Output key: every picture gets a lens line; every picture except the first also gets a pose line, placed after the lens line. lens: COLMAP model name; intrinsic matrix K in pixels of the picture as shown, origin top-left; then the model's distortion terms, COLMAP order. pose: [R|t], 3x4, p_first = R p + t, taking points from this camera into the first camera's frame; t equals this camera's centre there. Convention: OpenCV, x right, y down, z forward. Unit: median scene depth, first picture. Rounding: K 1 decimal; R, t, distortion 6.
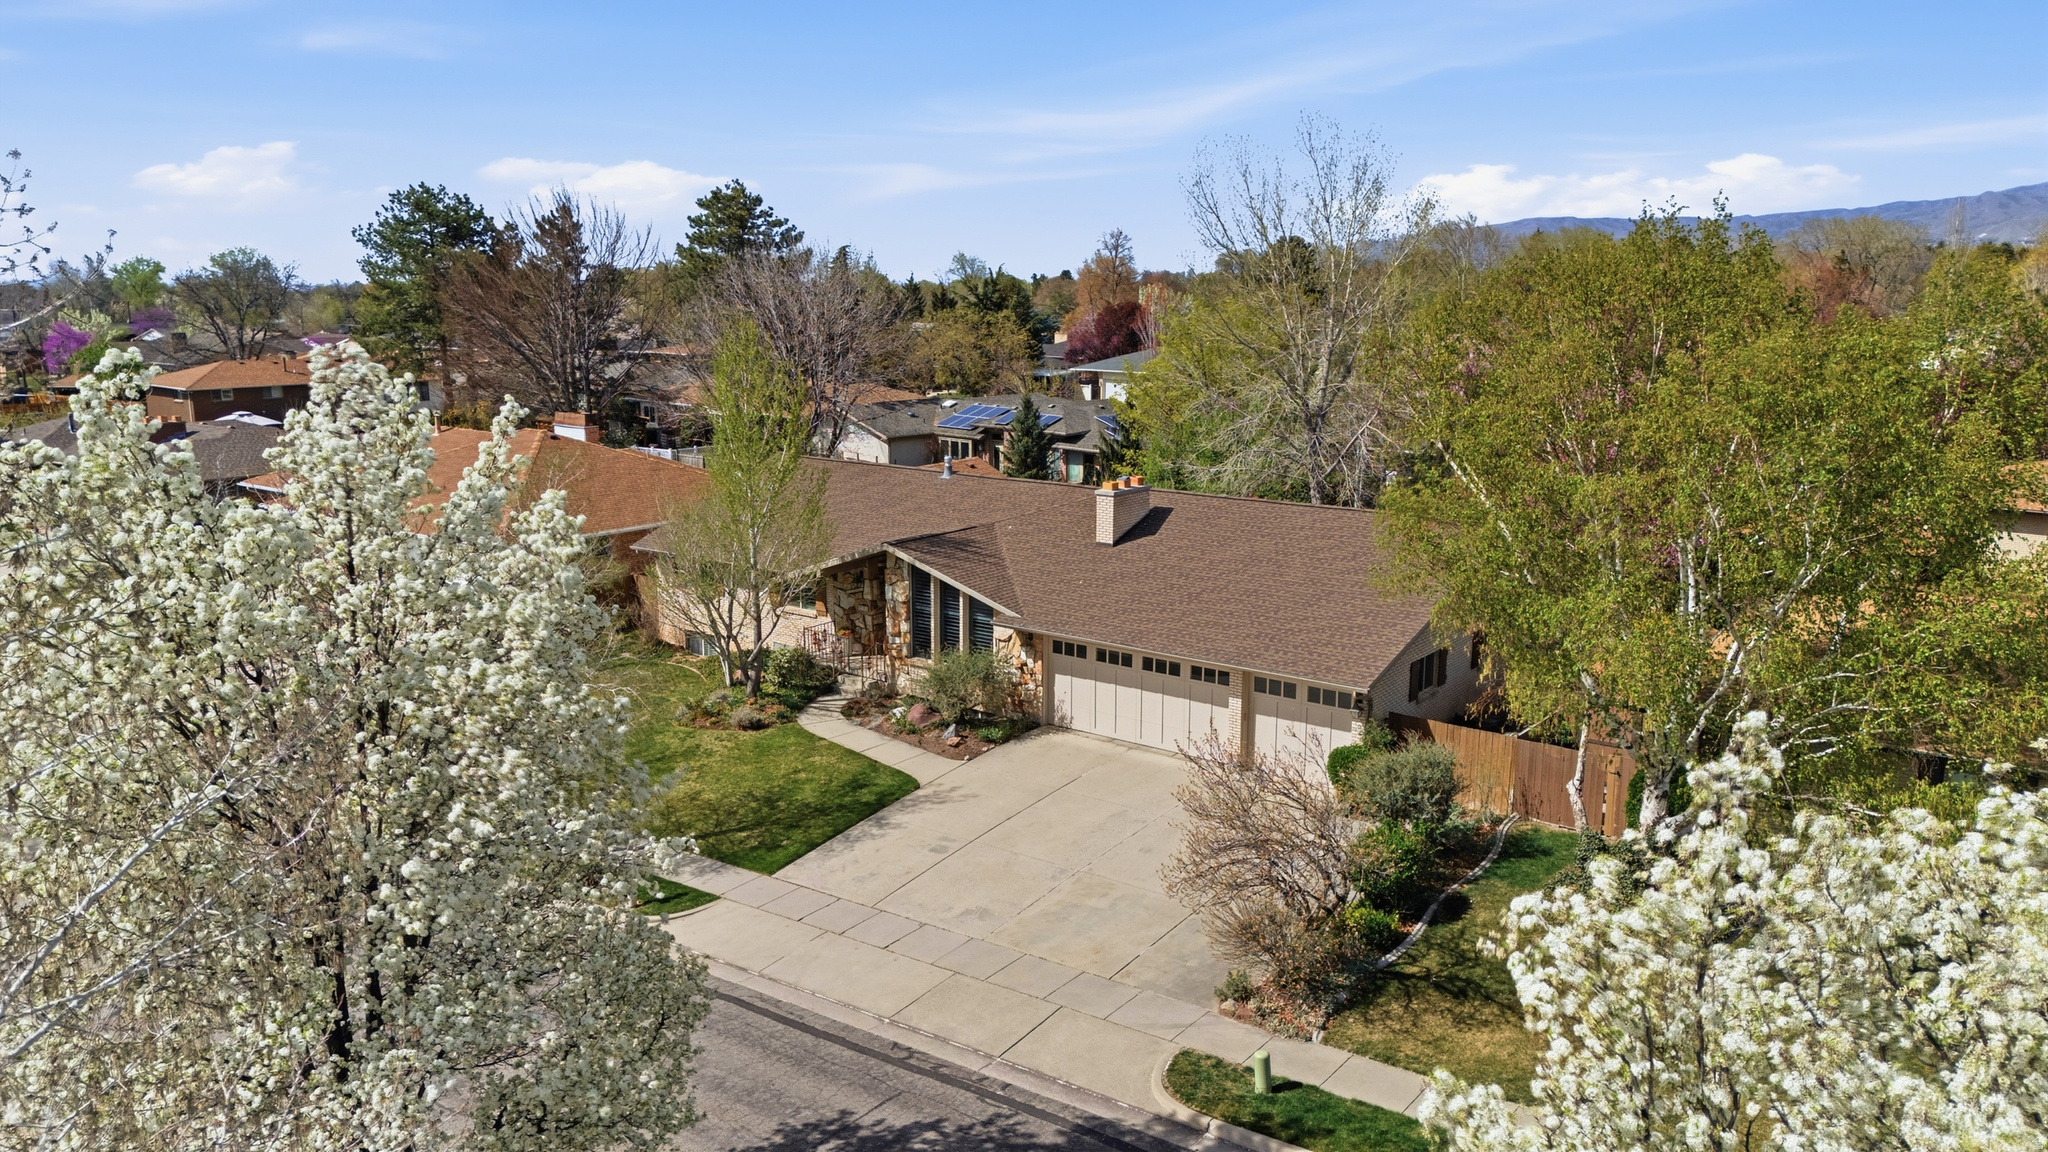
lens RADIAL K [[1503.3, 0, 1028.2], [0, 1503.3, 588.0], [0, 0, 1]] dist [0.062665, -0.051028]
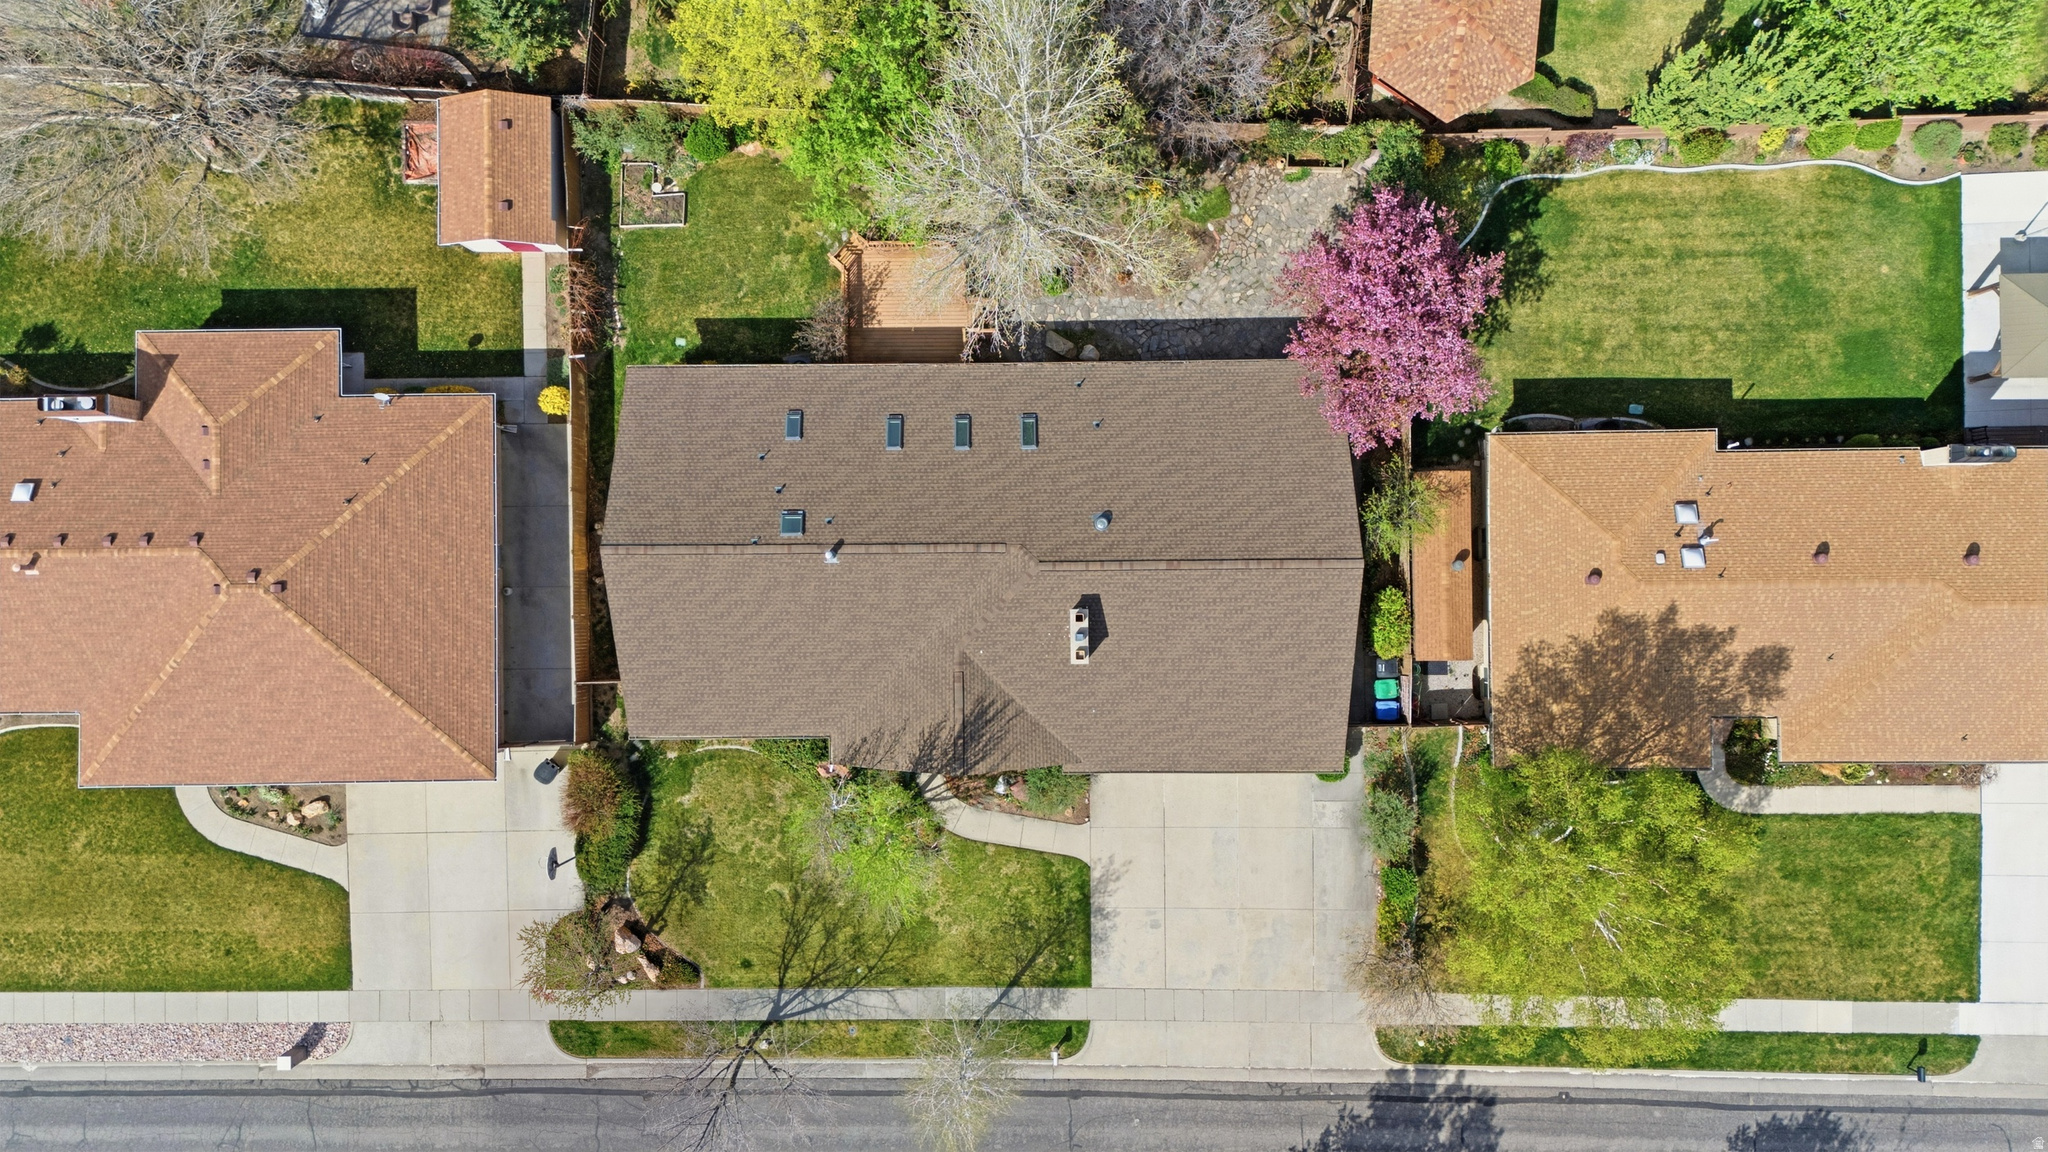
lens RADIAL K [[1503.3, 0, 1030.0], [0, 1503.3, 571.6], [0, 0, 1]] dist [0.062665, -0.051028]
pose [[0.796249, -0.604902, 0.008971, 0.054104], [0.128344, 0.183397, 0.974625, -1.482139], [-0.591198, -0.774893, 0.223666, 0.876002]]
